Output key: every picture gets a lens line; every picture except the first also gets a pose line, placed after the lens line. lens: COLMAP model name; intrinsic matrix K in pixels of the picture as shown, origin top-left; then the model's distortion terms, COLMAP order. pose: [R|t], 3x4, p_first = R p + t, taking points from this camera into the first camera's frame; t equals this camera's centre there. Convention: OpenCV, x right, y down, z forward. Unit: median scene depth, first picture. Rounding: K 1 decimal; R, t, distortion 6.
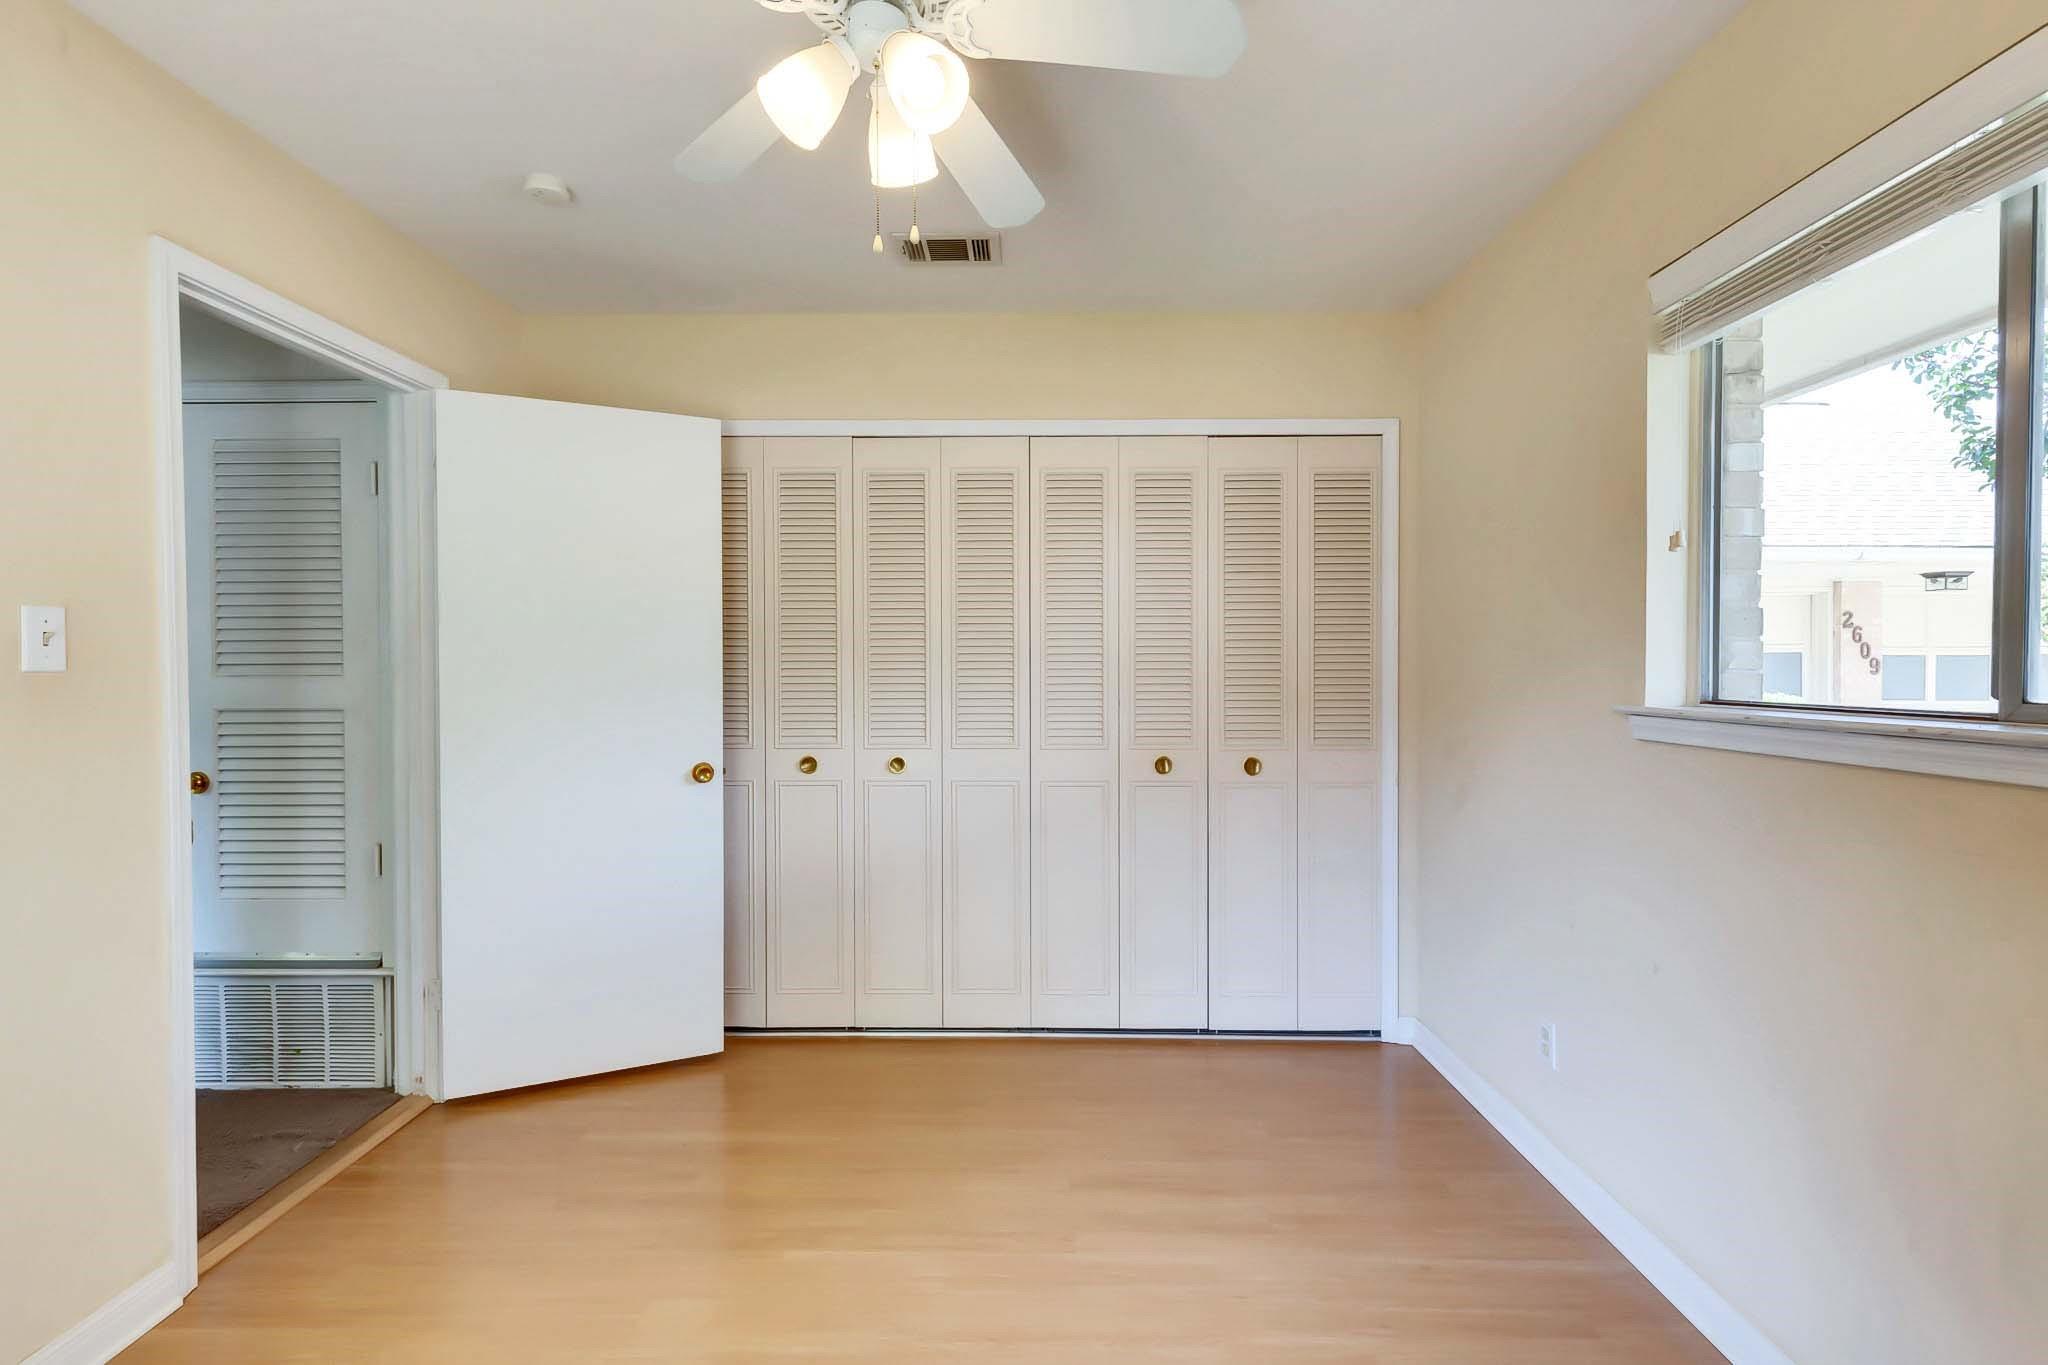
lens RADIAL K [[920.3, 0, 1031.1], [0, 920.3, 678.2], [0, 0, 1]] dist [0.002502, 0.000010]
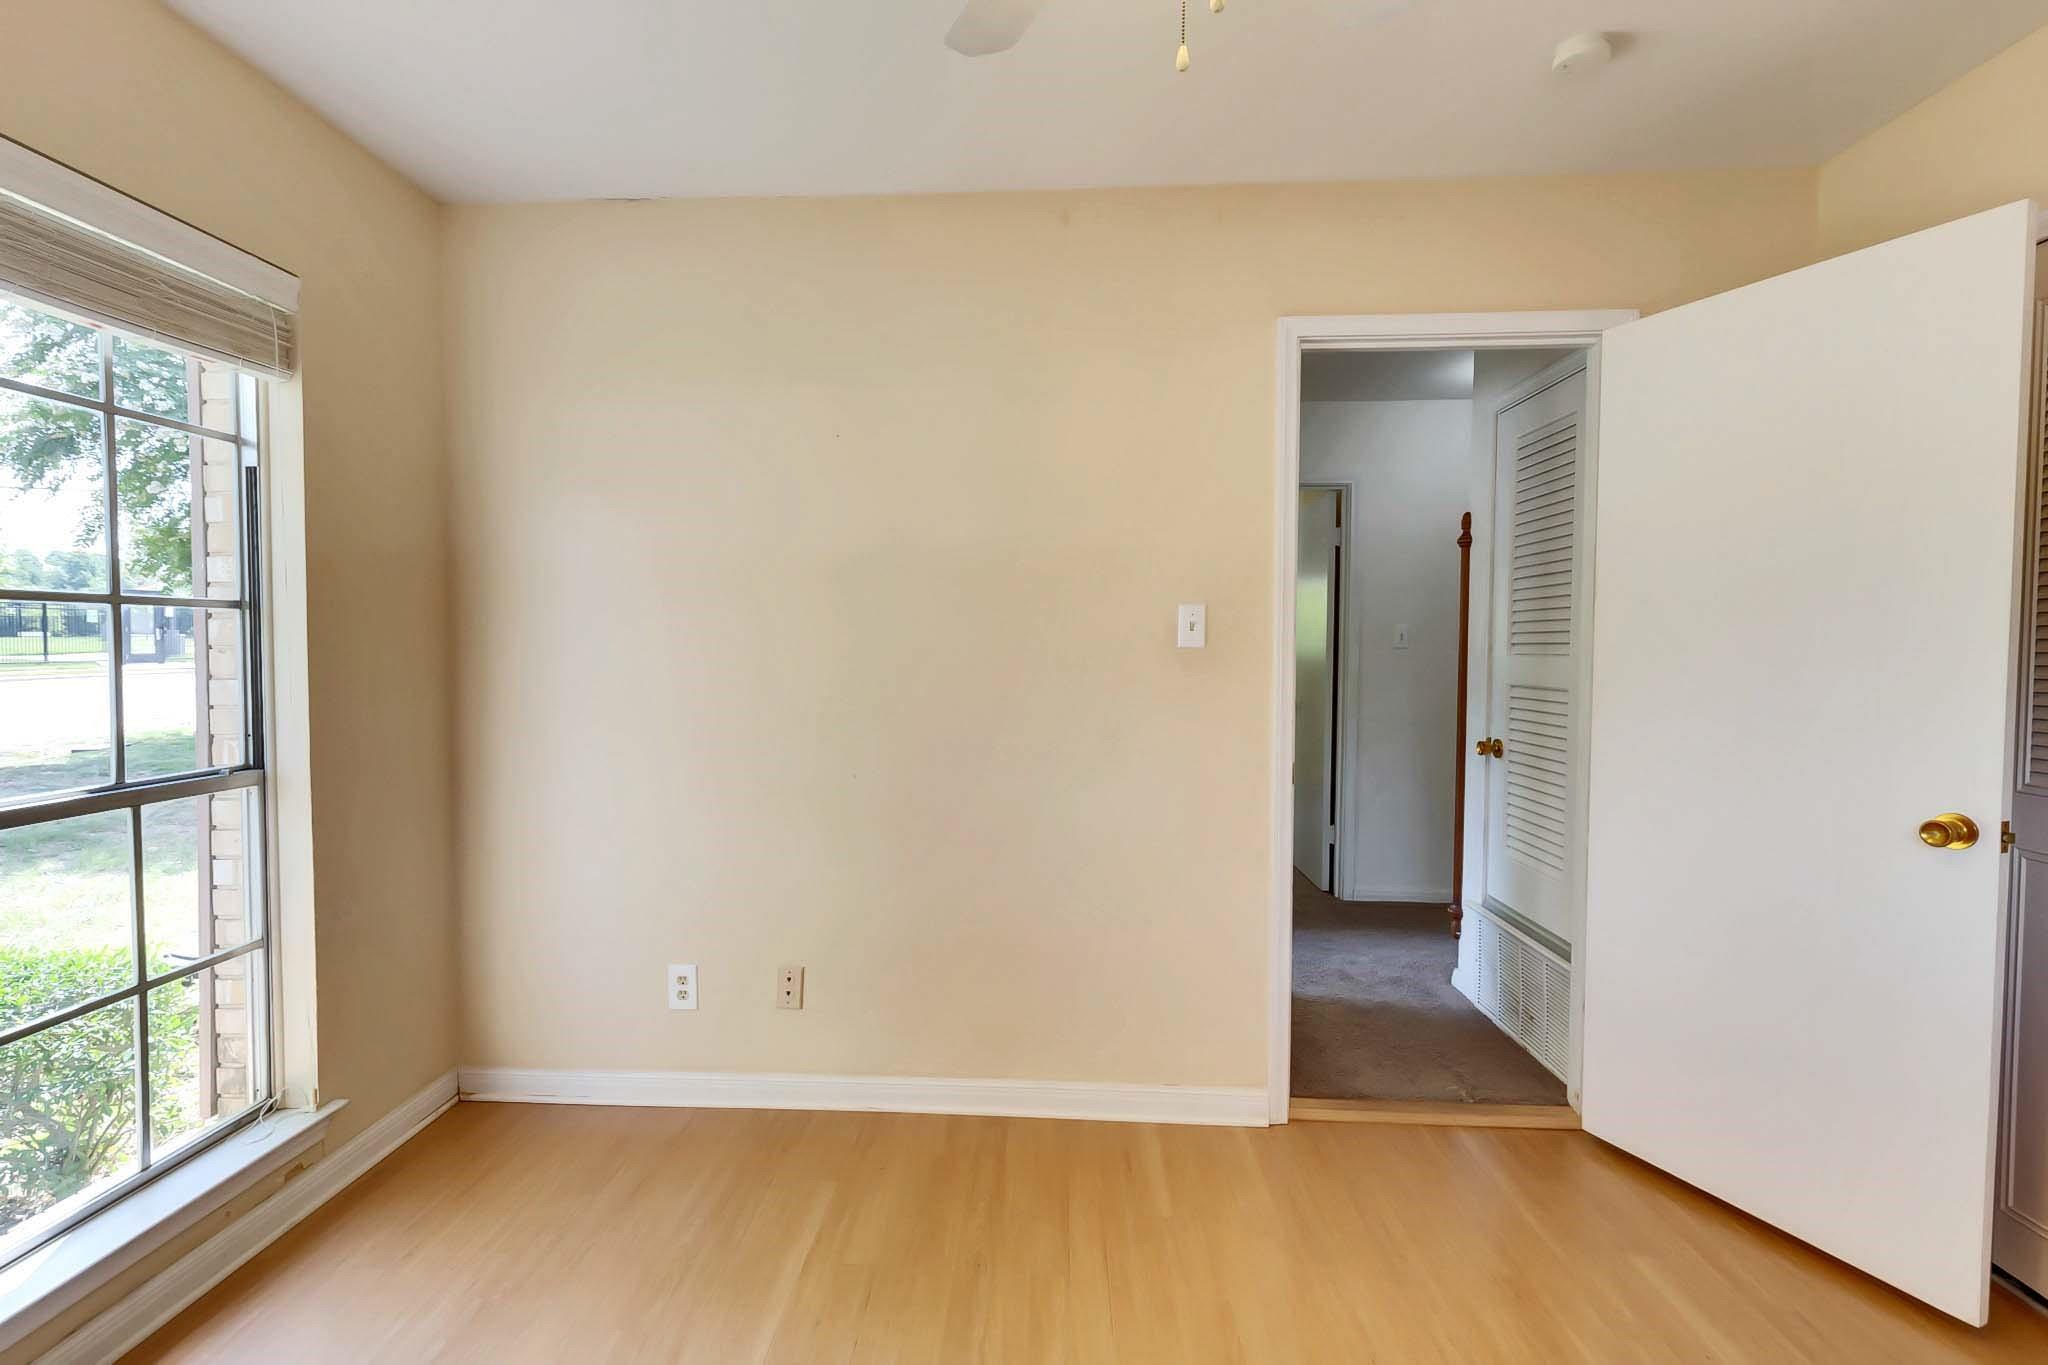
lens RADIAL K [[987.7, 0, 1020.0], [0, 987.7, 683.4], [0, 0, 1]] dist [0.002146, 0.000231]
pose [[-0.069577, 0.042698, -0.996662, 0.342658], [-0.017782, 0.998872, 0.044034, -0.009211], [0.997418, 0.020787, -0.068739, 0.508848]]
